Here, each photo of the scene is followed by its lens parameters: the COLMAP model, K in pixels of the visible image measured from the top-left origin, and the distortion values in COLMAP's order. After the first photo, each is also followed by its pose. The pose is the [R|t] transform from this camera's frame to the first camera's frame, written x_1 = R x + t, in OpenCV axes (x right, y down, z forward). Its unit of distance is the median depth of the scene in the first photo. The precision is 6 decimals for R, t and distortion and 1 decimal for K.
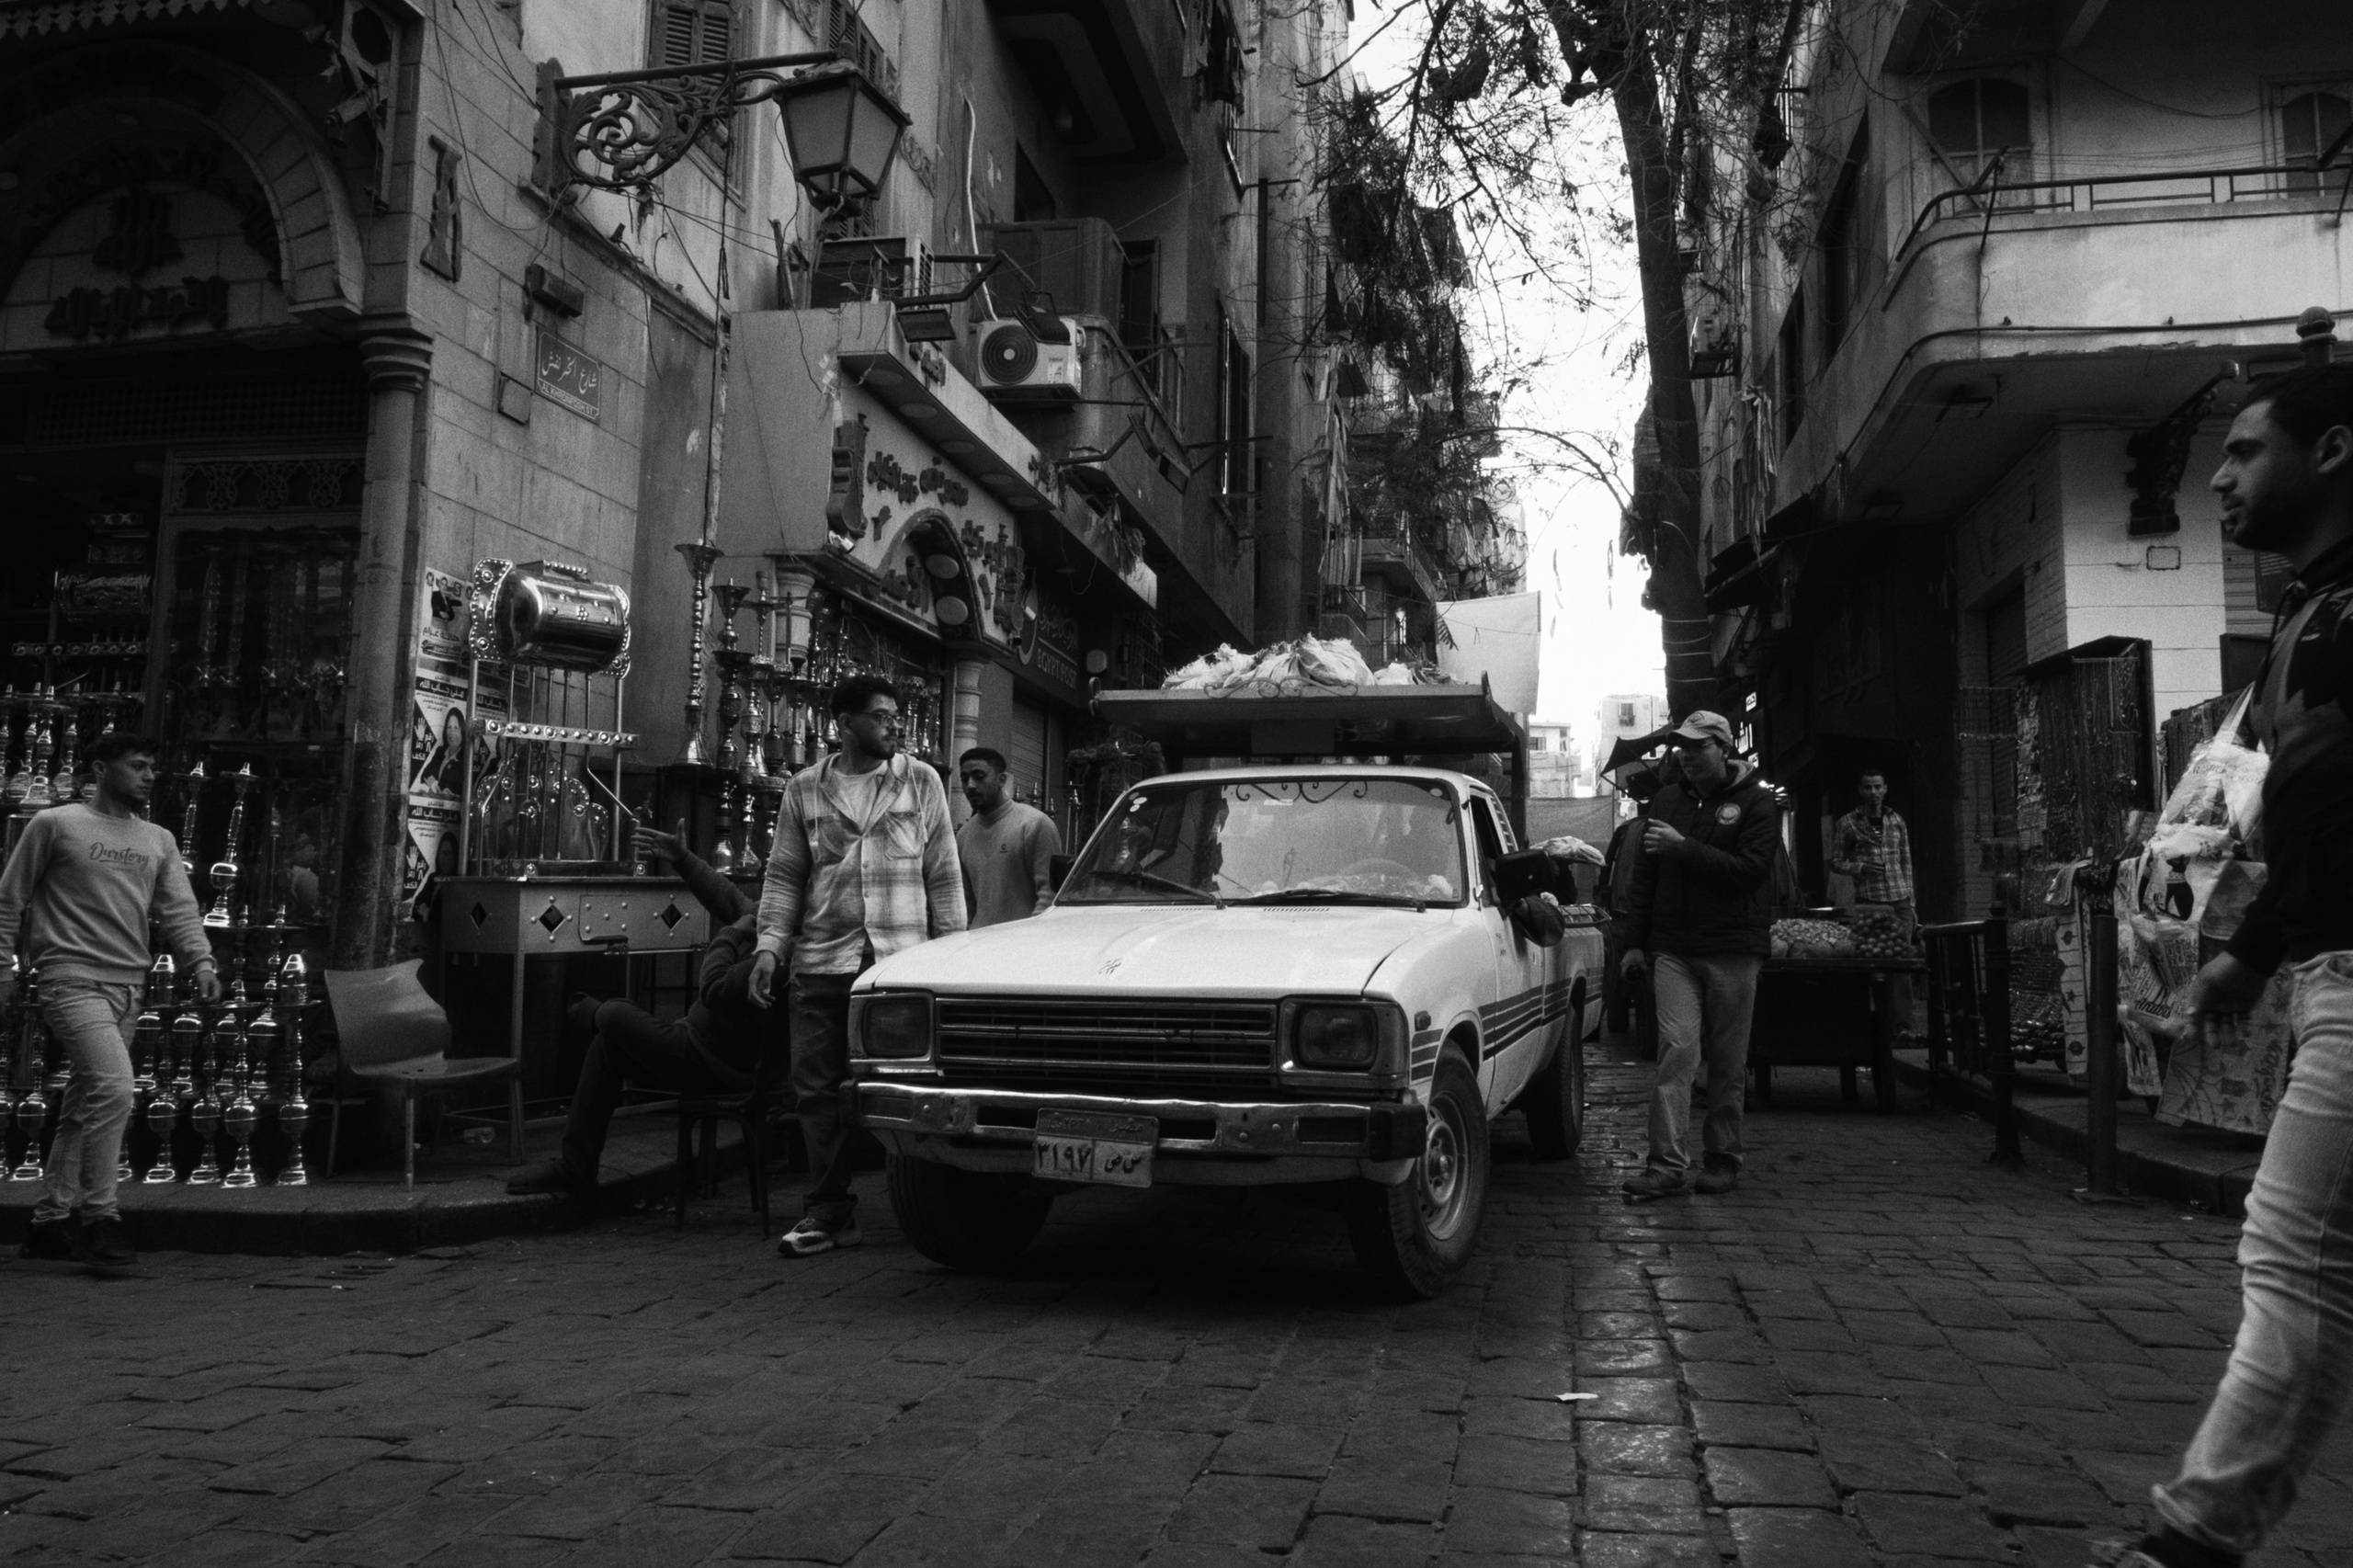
lens RADIAL K [[1618.6, 0, 1178.5], [0, 1618.6, 792.1], [0, 0, 1]] dist [0.013549, -0.023323]
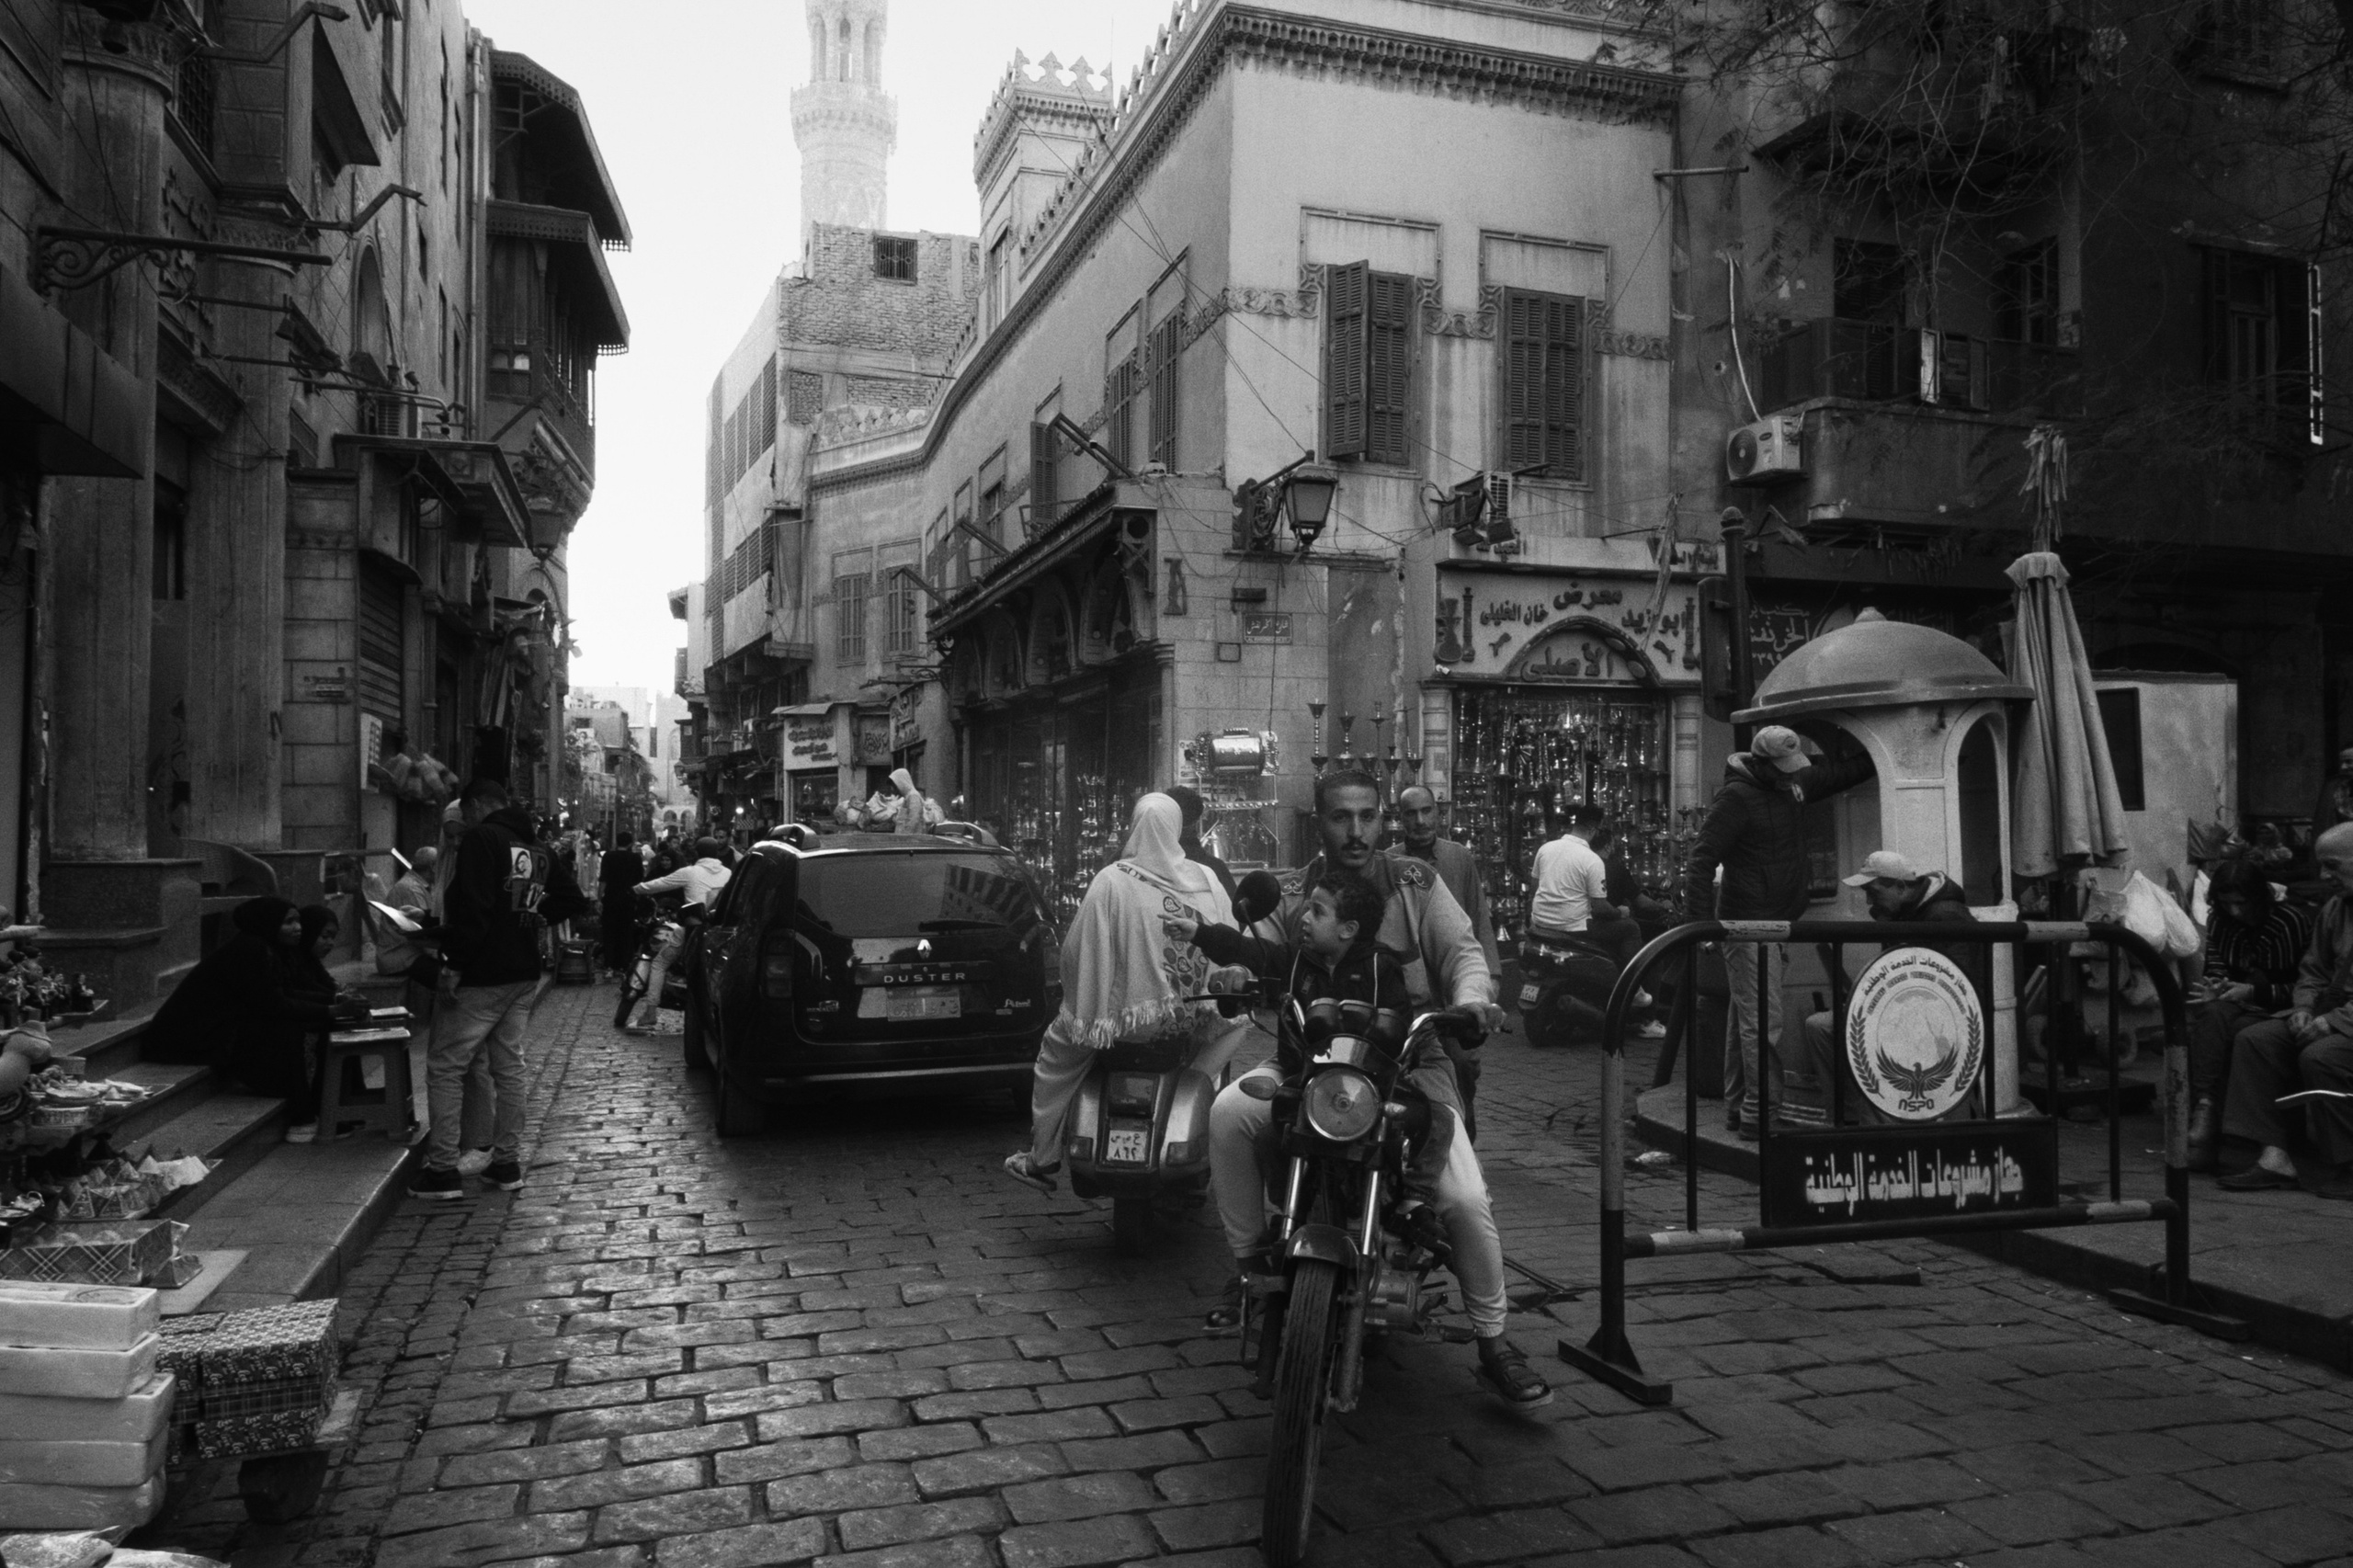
lens RADIAL K [[1618.6, 0, 1178.2], [0, 1618.6, 784.3], [0, 0, 1]] dist [0.013549, -0.023323]
pose [[0.492734, -0.031446, -0.869611, 1.429770], [0.086579, 0.996160, 0.013035, -0.096403], [0.865862, -0.081713, 0.493565, -0.153108]]
